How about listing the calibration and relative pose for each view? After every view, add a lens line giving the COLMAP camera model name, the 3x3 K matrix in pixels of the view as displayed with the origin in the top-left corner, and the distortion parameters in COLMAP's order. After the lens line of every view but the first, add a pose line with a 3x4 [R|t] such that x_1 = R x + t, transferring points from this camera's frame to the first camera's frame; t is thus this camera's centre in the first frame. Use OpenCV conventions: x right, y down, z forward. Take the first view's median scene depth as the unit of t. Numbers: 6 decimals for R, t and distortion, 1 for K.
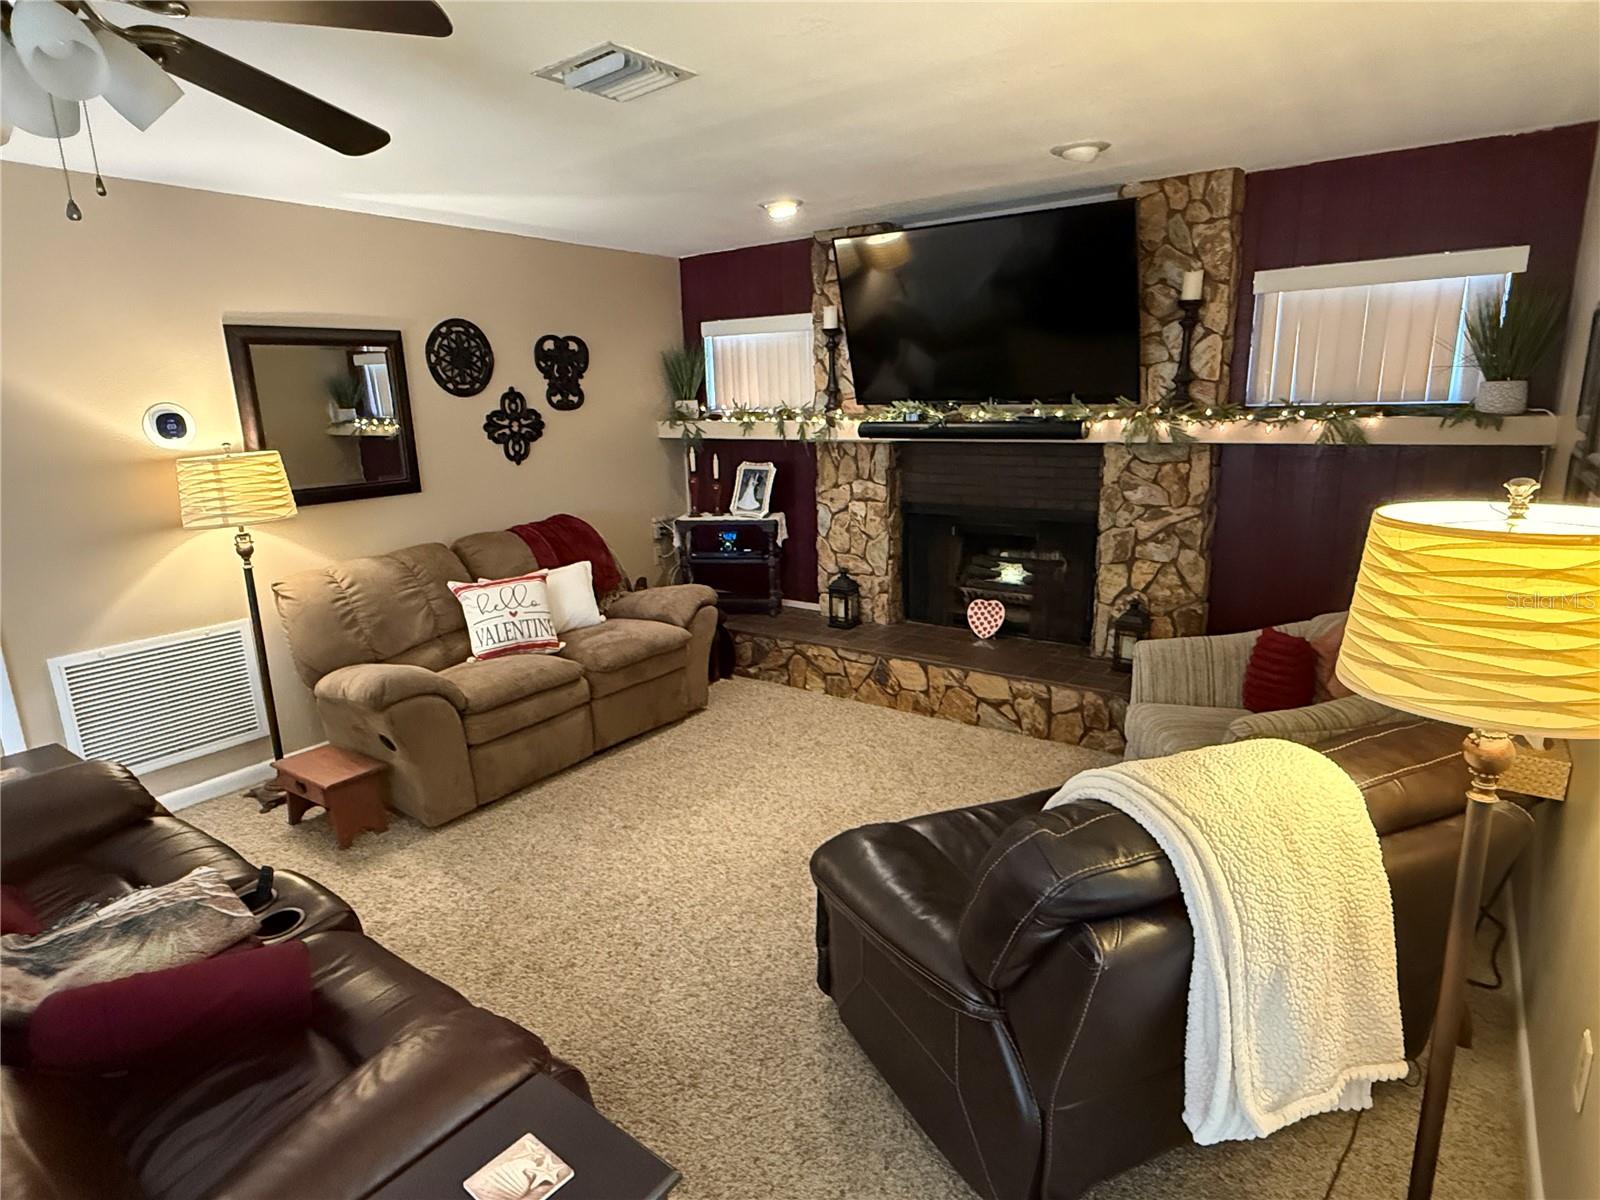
lens RADIAL K [[881.1, 0, 796.1], [0, 881.1, 603.4], [0, 0, 1]] dist [0.000237, -0.000786]
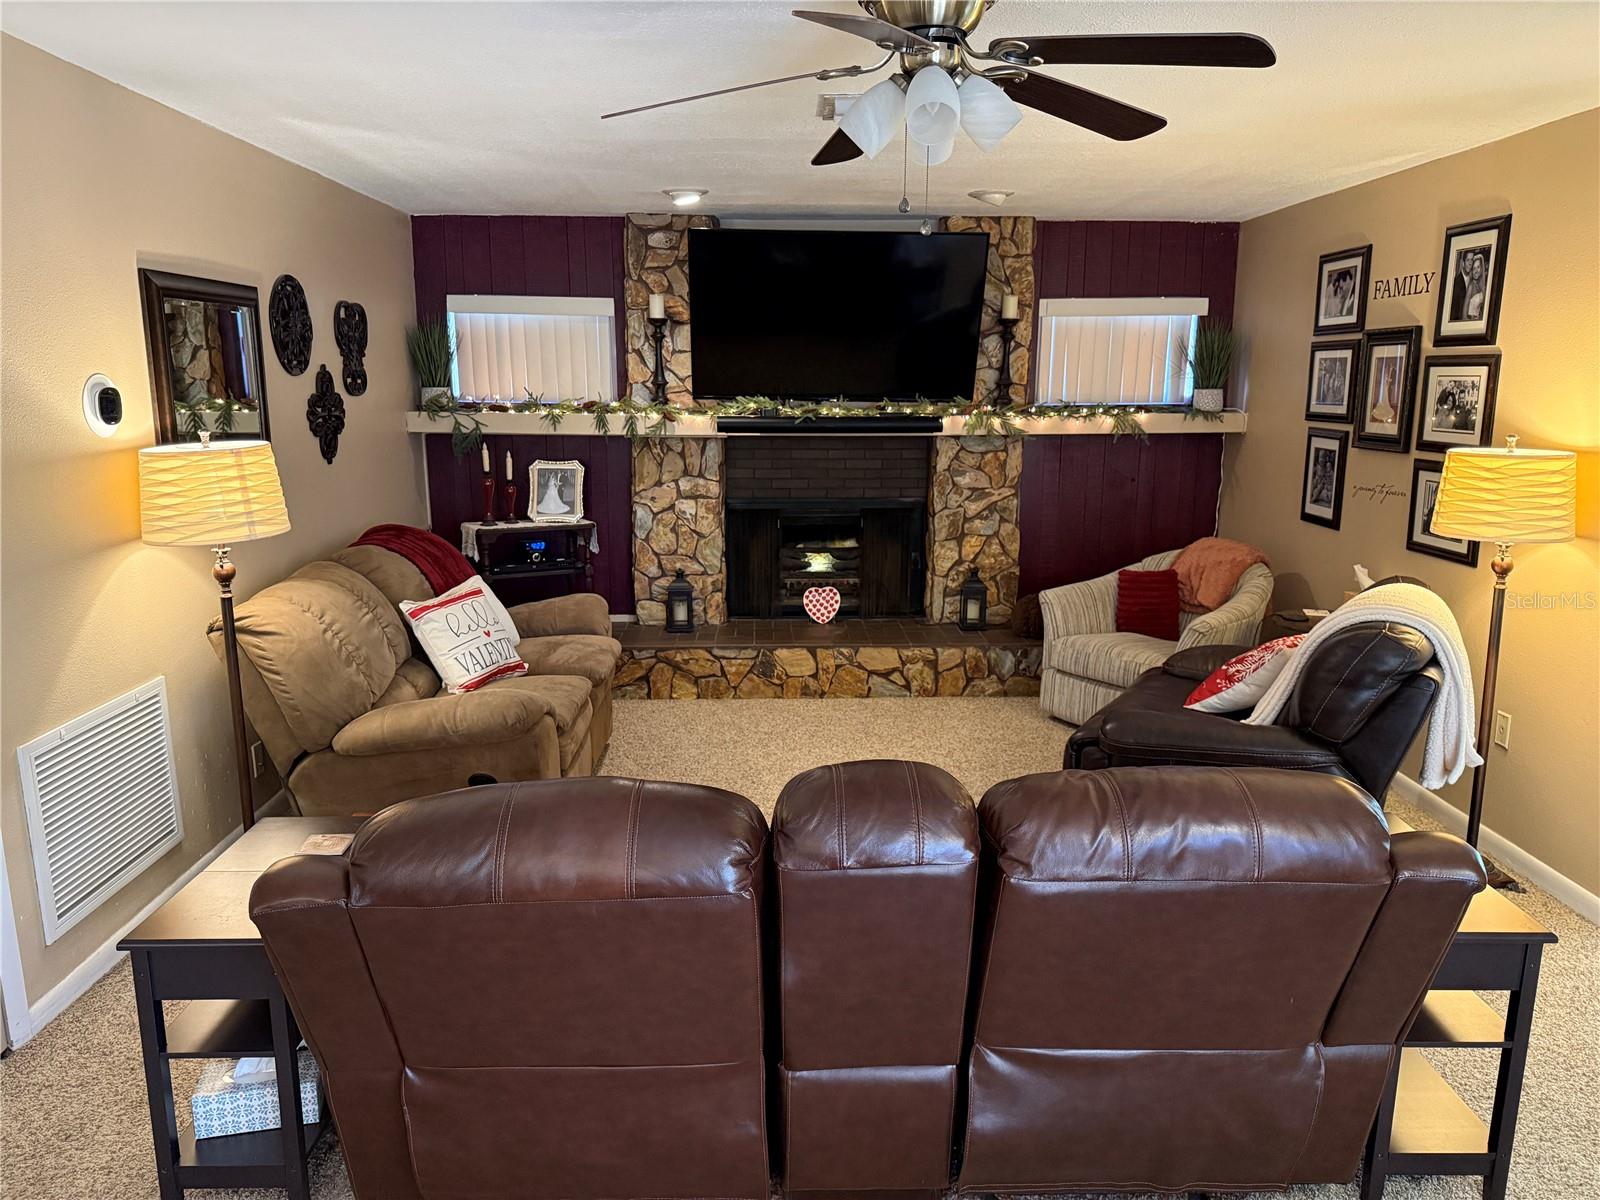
lens RADIAL K [[1108.4, 0, 800.3], [0, 1108.4, 607.0], [0, 0, 1]] dist [0.149297, -0.267459]
pose [[0.789346, -0.092614, 0.606923, -0.699406], [0.119378, 0.992842, -0.003755, 0.024964], [-0.602231, 0.075418, 0.794751, -0.038672]]
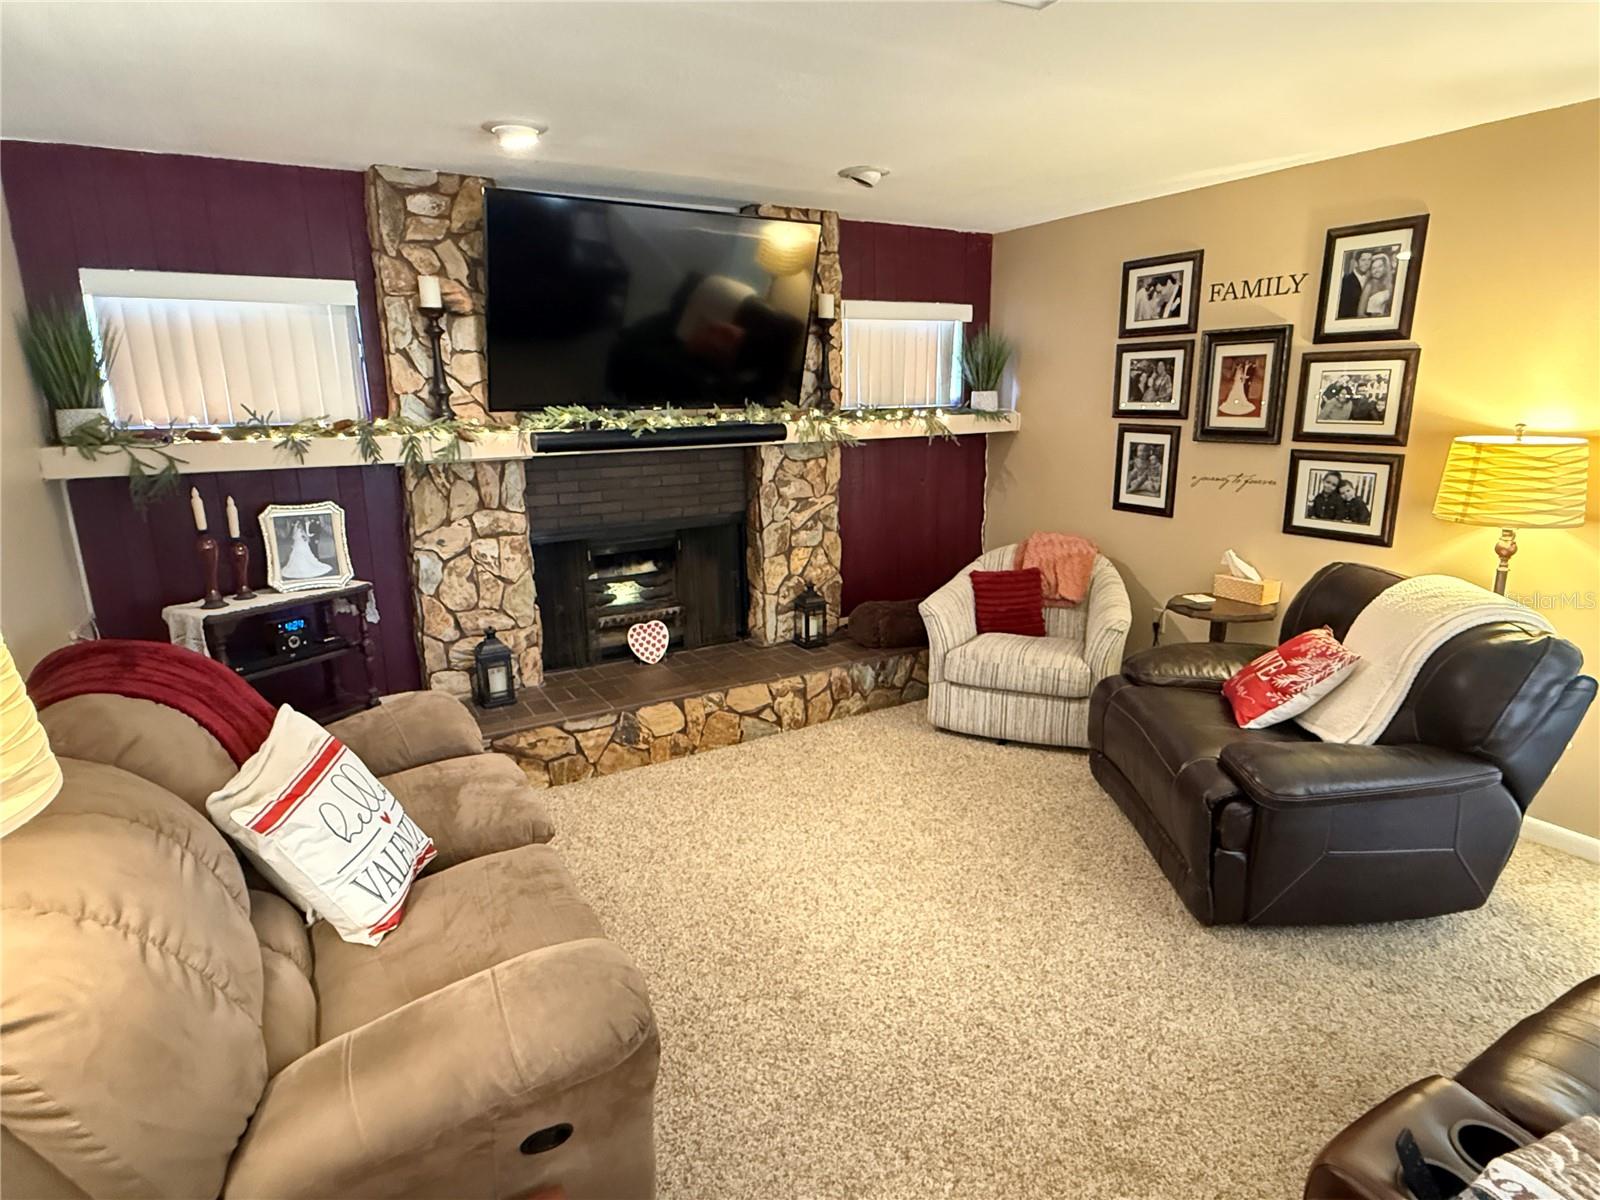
lens RADIAL K [[881.1, 0, 796.1], [0, 881.1, 603.4], [0, 0, 1]] dist [0.000237, -0.000786]
pose [[0.404173, -0.195945, 0.893448, -0.620508], [0.217857, 0.969297, 0.114027, -0.108259], [-0.888360, 0.148558, 0.434451, 0.526911]]
